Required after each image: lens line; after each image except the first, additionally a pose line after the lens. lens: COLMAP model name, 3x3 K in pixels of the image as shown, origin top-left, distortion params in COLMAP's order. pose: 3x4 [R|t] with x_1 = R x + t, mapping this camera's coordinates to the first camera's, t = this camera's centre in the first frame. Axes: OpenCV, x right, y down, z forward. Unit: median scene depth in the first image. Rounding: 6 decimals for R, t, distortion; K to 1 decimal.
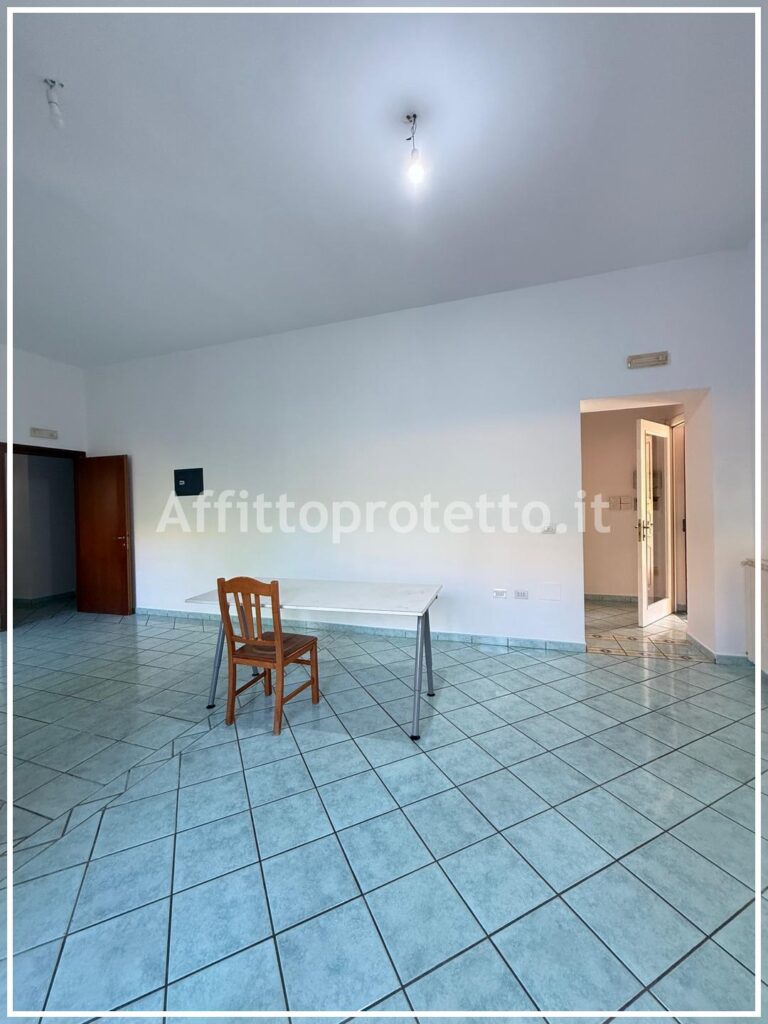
lens RADIAL K [[407.4, 0, 384.8], [0, 407.4, 509.7], [0, 0, 1]] dist [-0.001639, -0.000054]
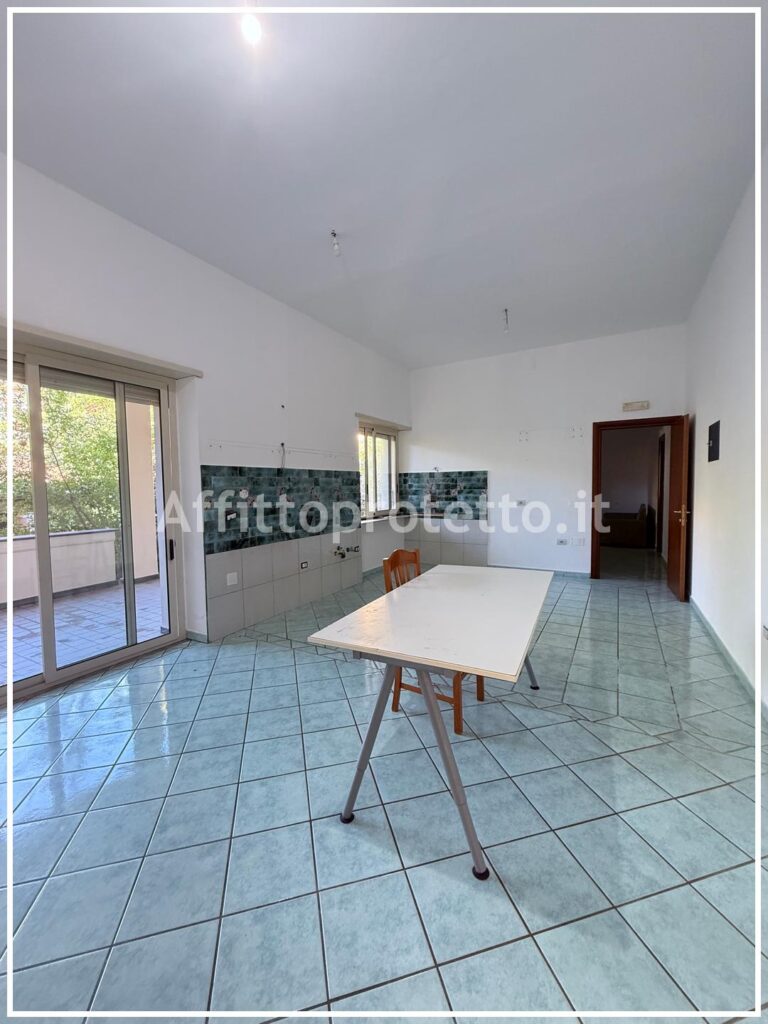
lens RADIAL K [[407.4, 0, 384.8], [0, 407.4, 509.7], [0, 0, 1]] dist [-0.001639, -0.000054]
pose [[-0.178529, 0.084834, -0.980271, 0.713052], [0.003872, 0.996329, 0.085519, -0.029811], [0.983927, 0.011472, -0.178202, 1.196571]]
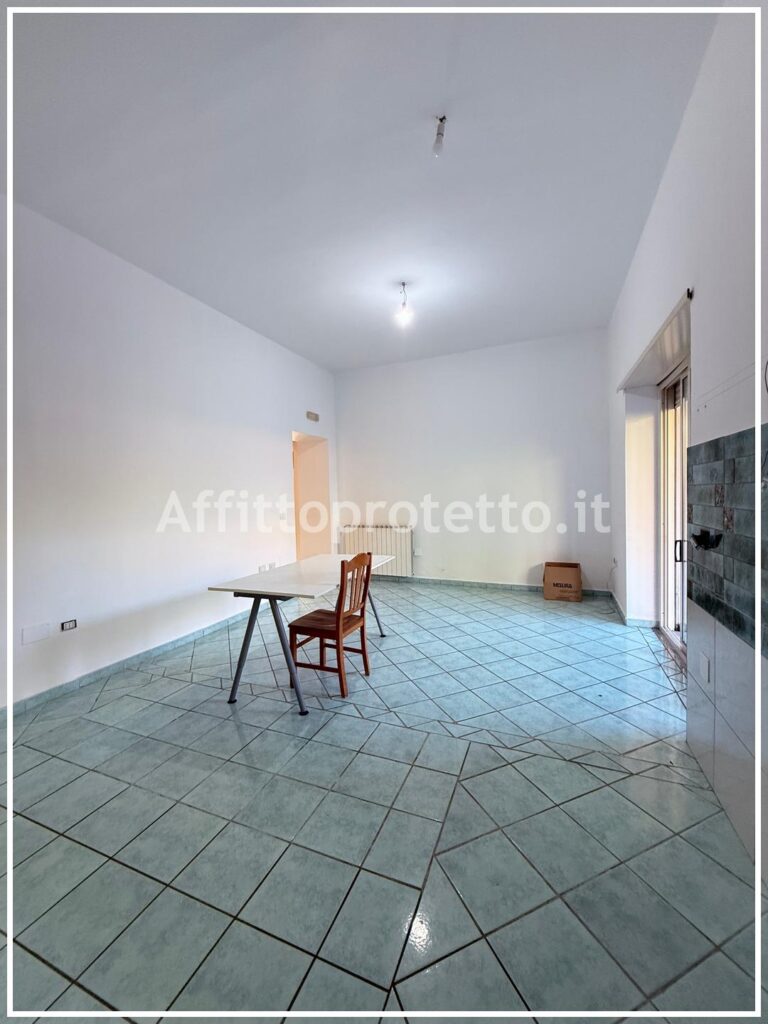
lens RADIAL K [[407.4, 0, 384.8], [0, 407.4, 509.7], [0, 0, 1]] dist [-0.001639, -0.000054]
pose [[0.048709, -0.016300, 0.998680, -1.577705], [0.038300, 0.999162, 0.014440, 0.026681], [-0.998078, 0.037546, 0.049292, 0.903123]]
